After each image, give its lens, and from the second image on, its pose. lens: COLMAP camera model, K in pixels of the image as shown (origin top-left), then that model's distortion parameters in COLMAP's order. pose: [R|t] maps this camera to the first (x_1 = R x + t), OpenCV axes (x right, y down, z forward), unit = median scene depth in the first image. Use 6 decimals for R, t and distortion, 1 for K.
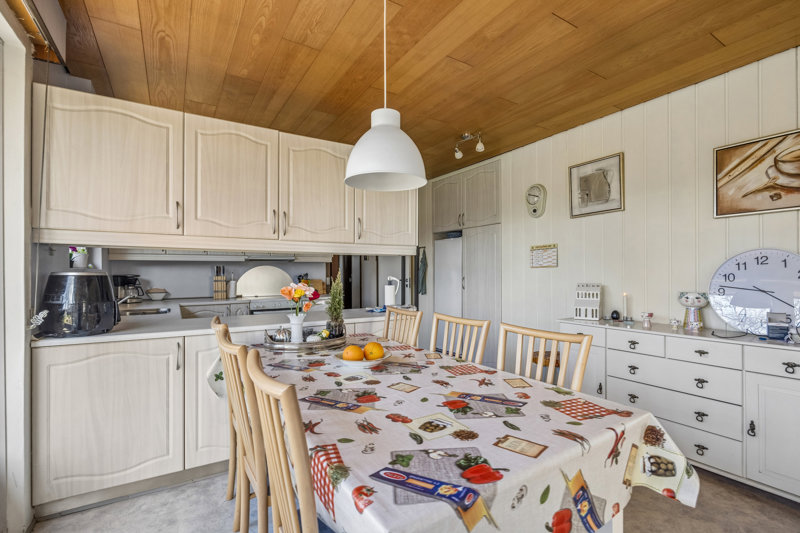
lens RADIAL K [[372.5, 0, 400.0], [0, 372.5, 266.5], [0, 0, 1]] dist [-0.009464, -0.000036]
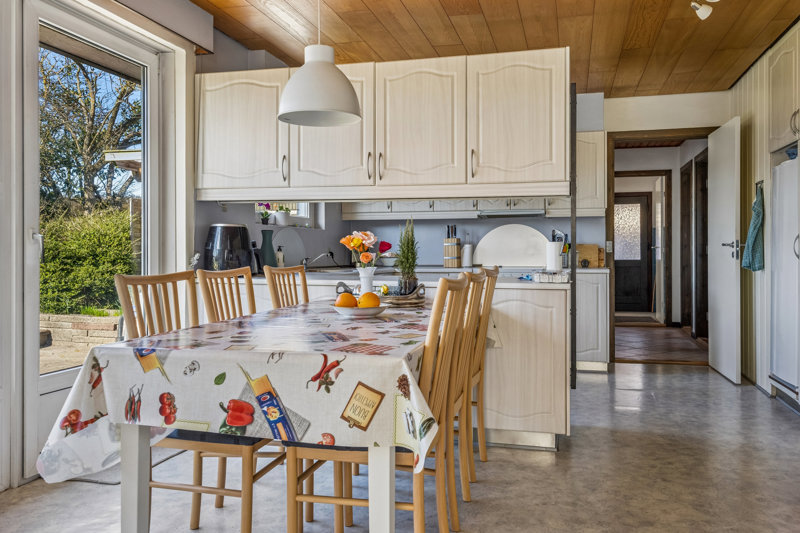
lens RADIAL K [[642.8, 0, 400.2], [0, 642.8, 242.9], [0, 0, 1]] dist [0.001763, 0.000654]
pose [[0.683255, -0.003537, -0.730172, 1.000947], [0.008346, 0.999961, 0.002966, 0.073056], [0.730133, -0.008121, 0.683257, -0.001407]]
